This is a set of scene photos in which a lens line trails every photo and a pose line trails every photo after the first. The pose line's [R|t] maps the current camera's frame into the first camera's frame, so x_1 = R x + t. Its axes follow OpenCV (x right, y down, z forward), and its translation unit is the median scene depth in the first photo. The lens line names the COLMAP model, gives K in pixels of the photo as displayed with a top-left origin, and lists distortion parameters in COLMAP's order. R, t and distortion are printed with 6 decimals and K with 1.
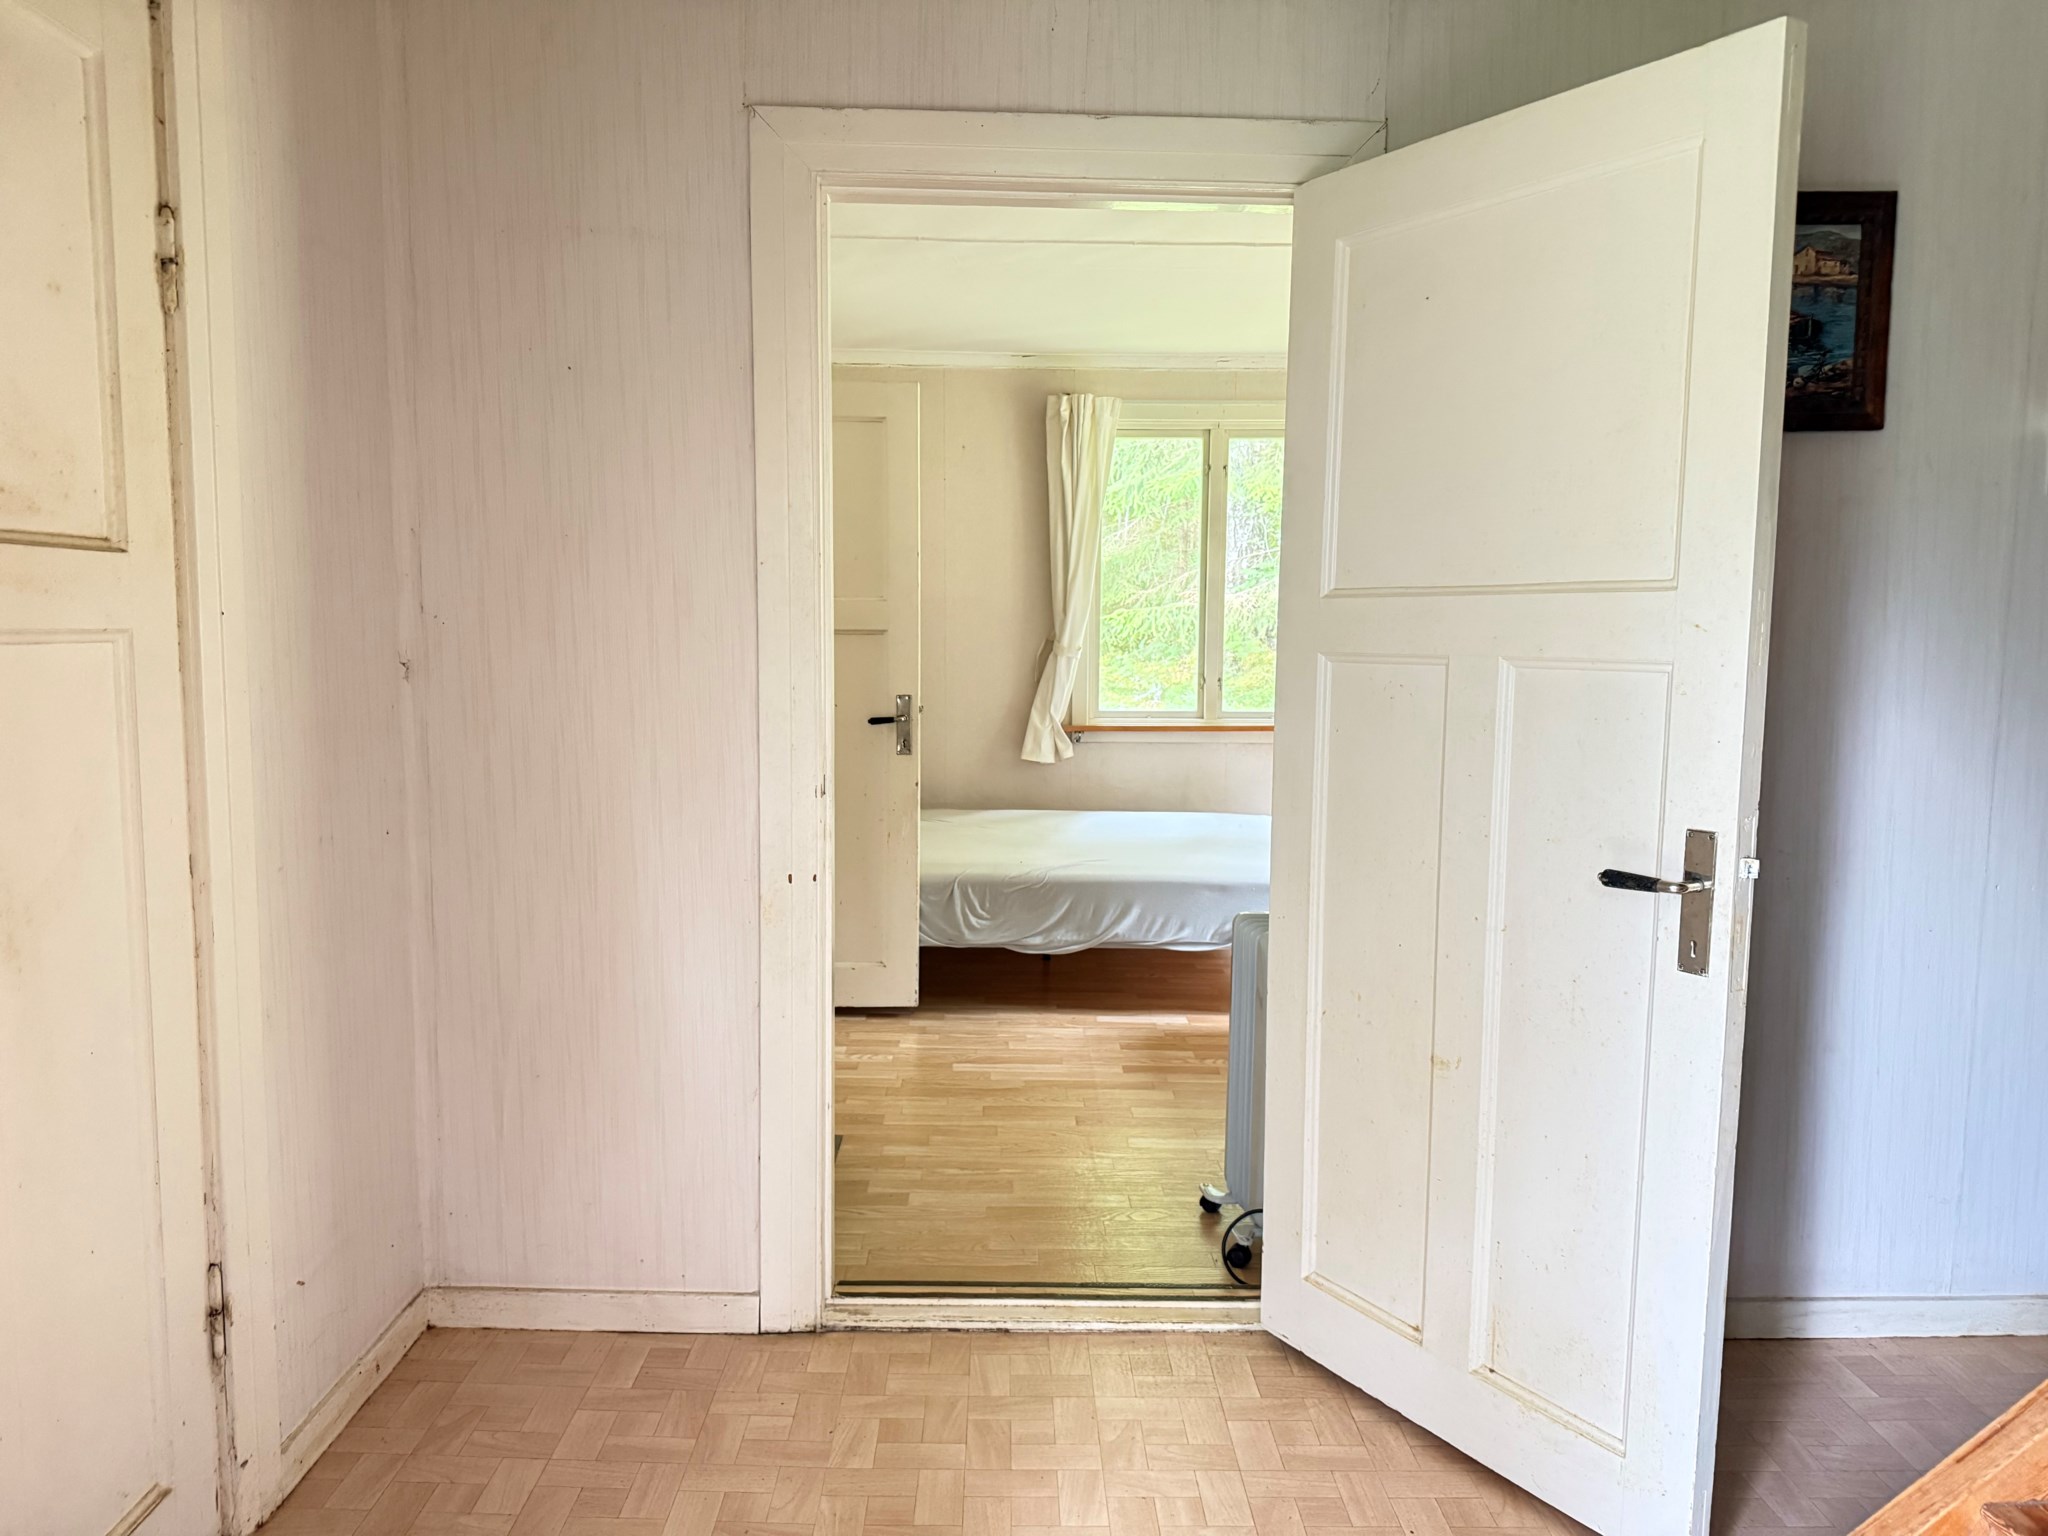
lens RADIAL K [[1431.5, 0, 1024.0], [0, 1431.5, 768.0], [0, 0, 1]] dist [0.078306, -0.118241]
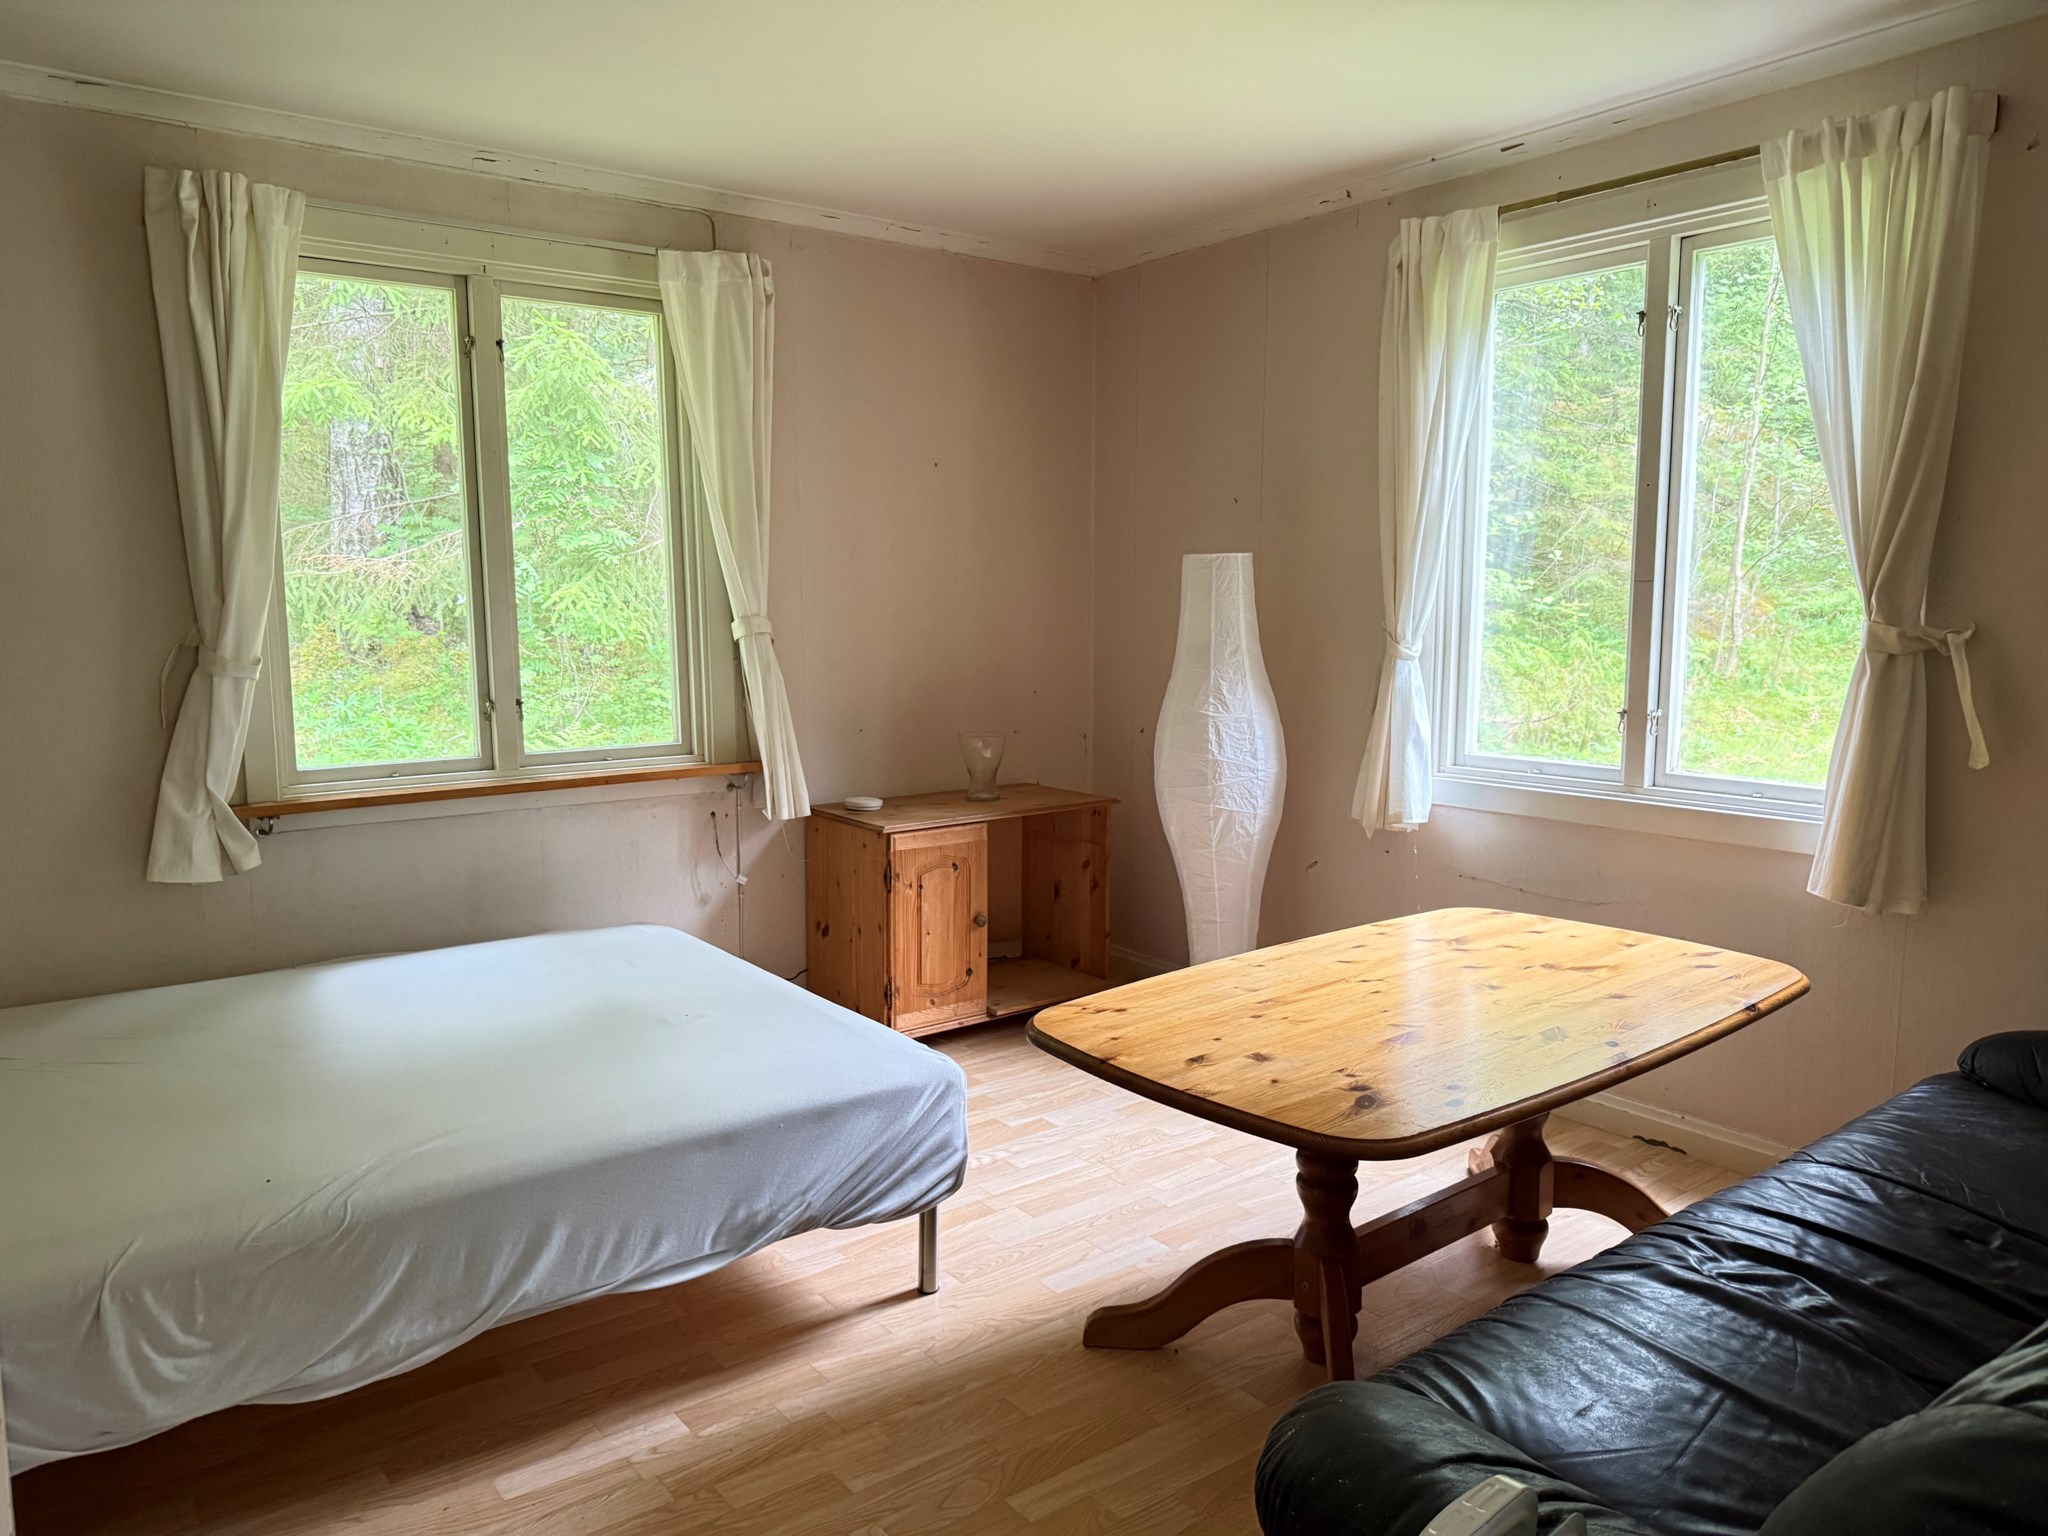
lens RADIAL K [[1475.3, 0, 1020.1], [0, 1475.3, 754.9], [0, 0, 1]] dist [0.013661, -0.000017]
pose [[0.810749, -0.076798, 0.580334, -0.088283], [0.070101, 0.996960, 0.033998, -0.079564], [-0.581181, 0.013118, 0.813668, 0.656993]]
